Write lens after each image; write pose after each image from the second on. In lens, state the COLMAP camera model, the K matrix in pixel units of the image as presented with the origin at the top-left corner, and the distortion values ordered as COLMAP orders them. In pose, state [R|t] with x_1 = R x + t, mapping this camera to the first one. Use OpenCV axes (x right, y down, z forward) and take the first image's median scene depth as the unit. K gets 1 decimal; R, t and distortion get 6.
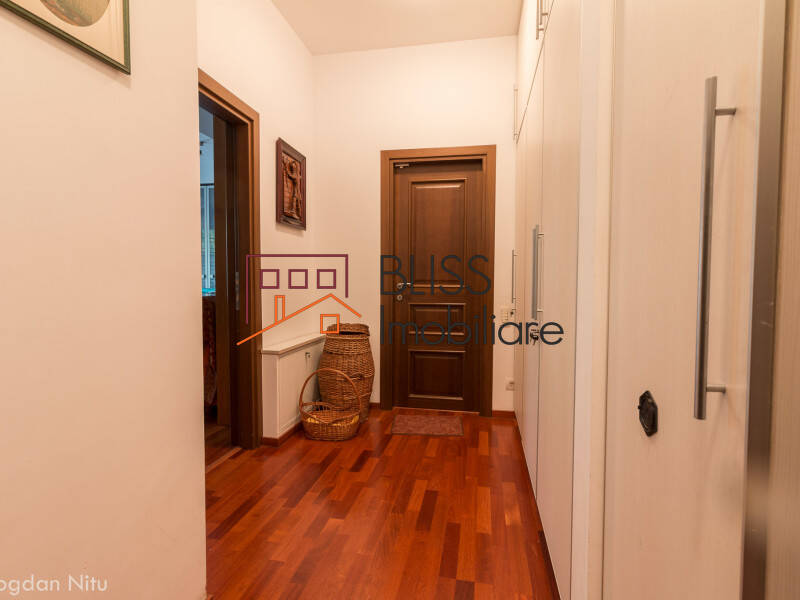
lens RADIAL K [[413.4, 0, 400.0], [0, 413.4, 300.0], [0, 0, 1]] dist [-0.001987, -0.000771]
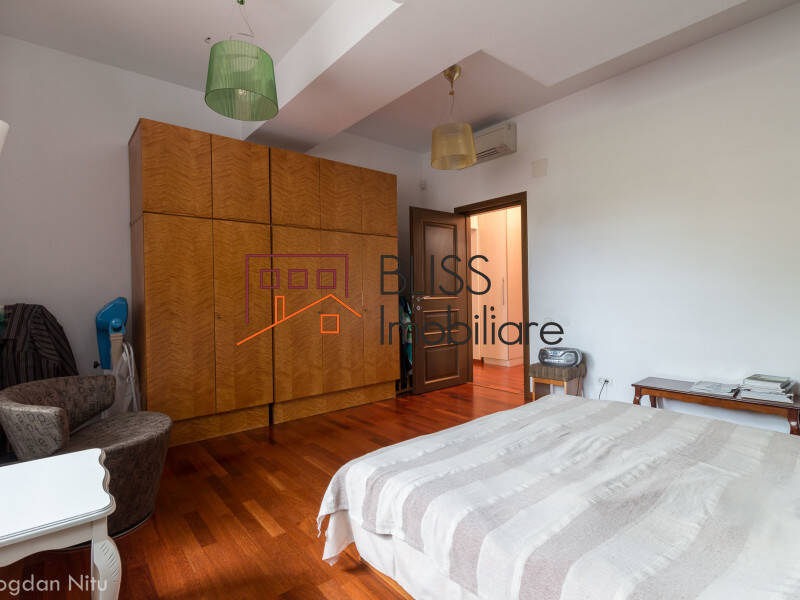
lens RADIAL K [[413.4, 0, 400.0], [0, 413.4, 300.0], [0, 0, 1]] dist [-0.001987, -0.000771]
pose [[0.634134, -0.025823, 0.772792, -1.061925], [0.050197, 0.998709, -0.007819, -0.021430], [-0.771592, 0.043750, 0.634611, 0.236471]]
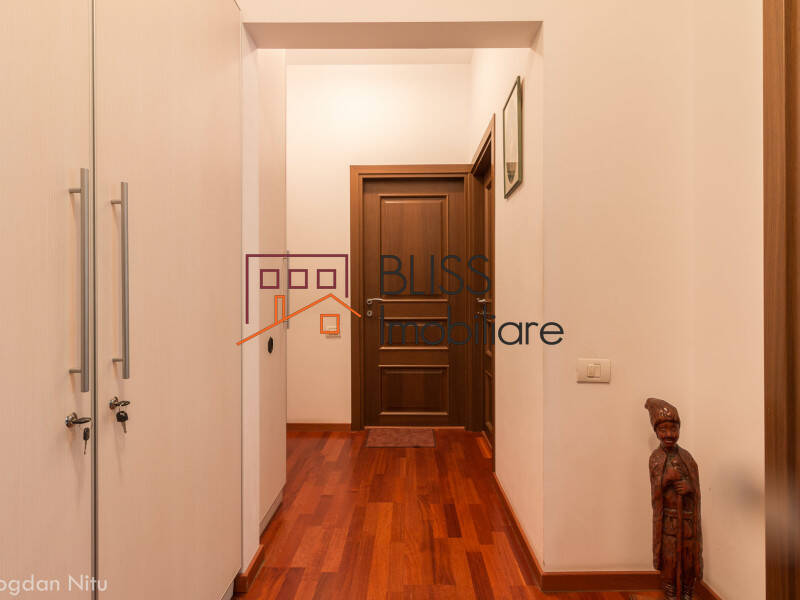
lens RADIAL K [[413.4, 0, 400.0], [0, 413.4, 300.0], [0, 0, 1]] dist [-0.001987, -0.000771]
pose [[0.985181, -0.010884, 0.171172, -0.101284], [0.017597, 0.999132, -0.037750, 0.001276], [-0.170613, 0.040202, 0.984518, 0.016286]]
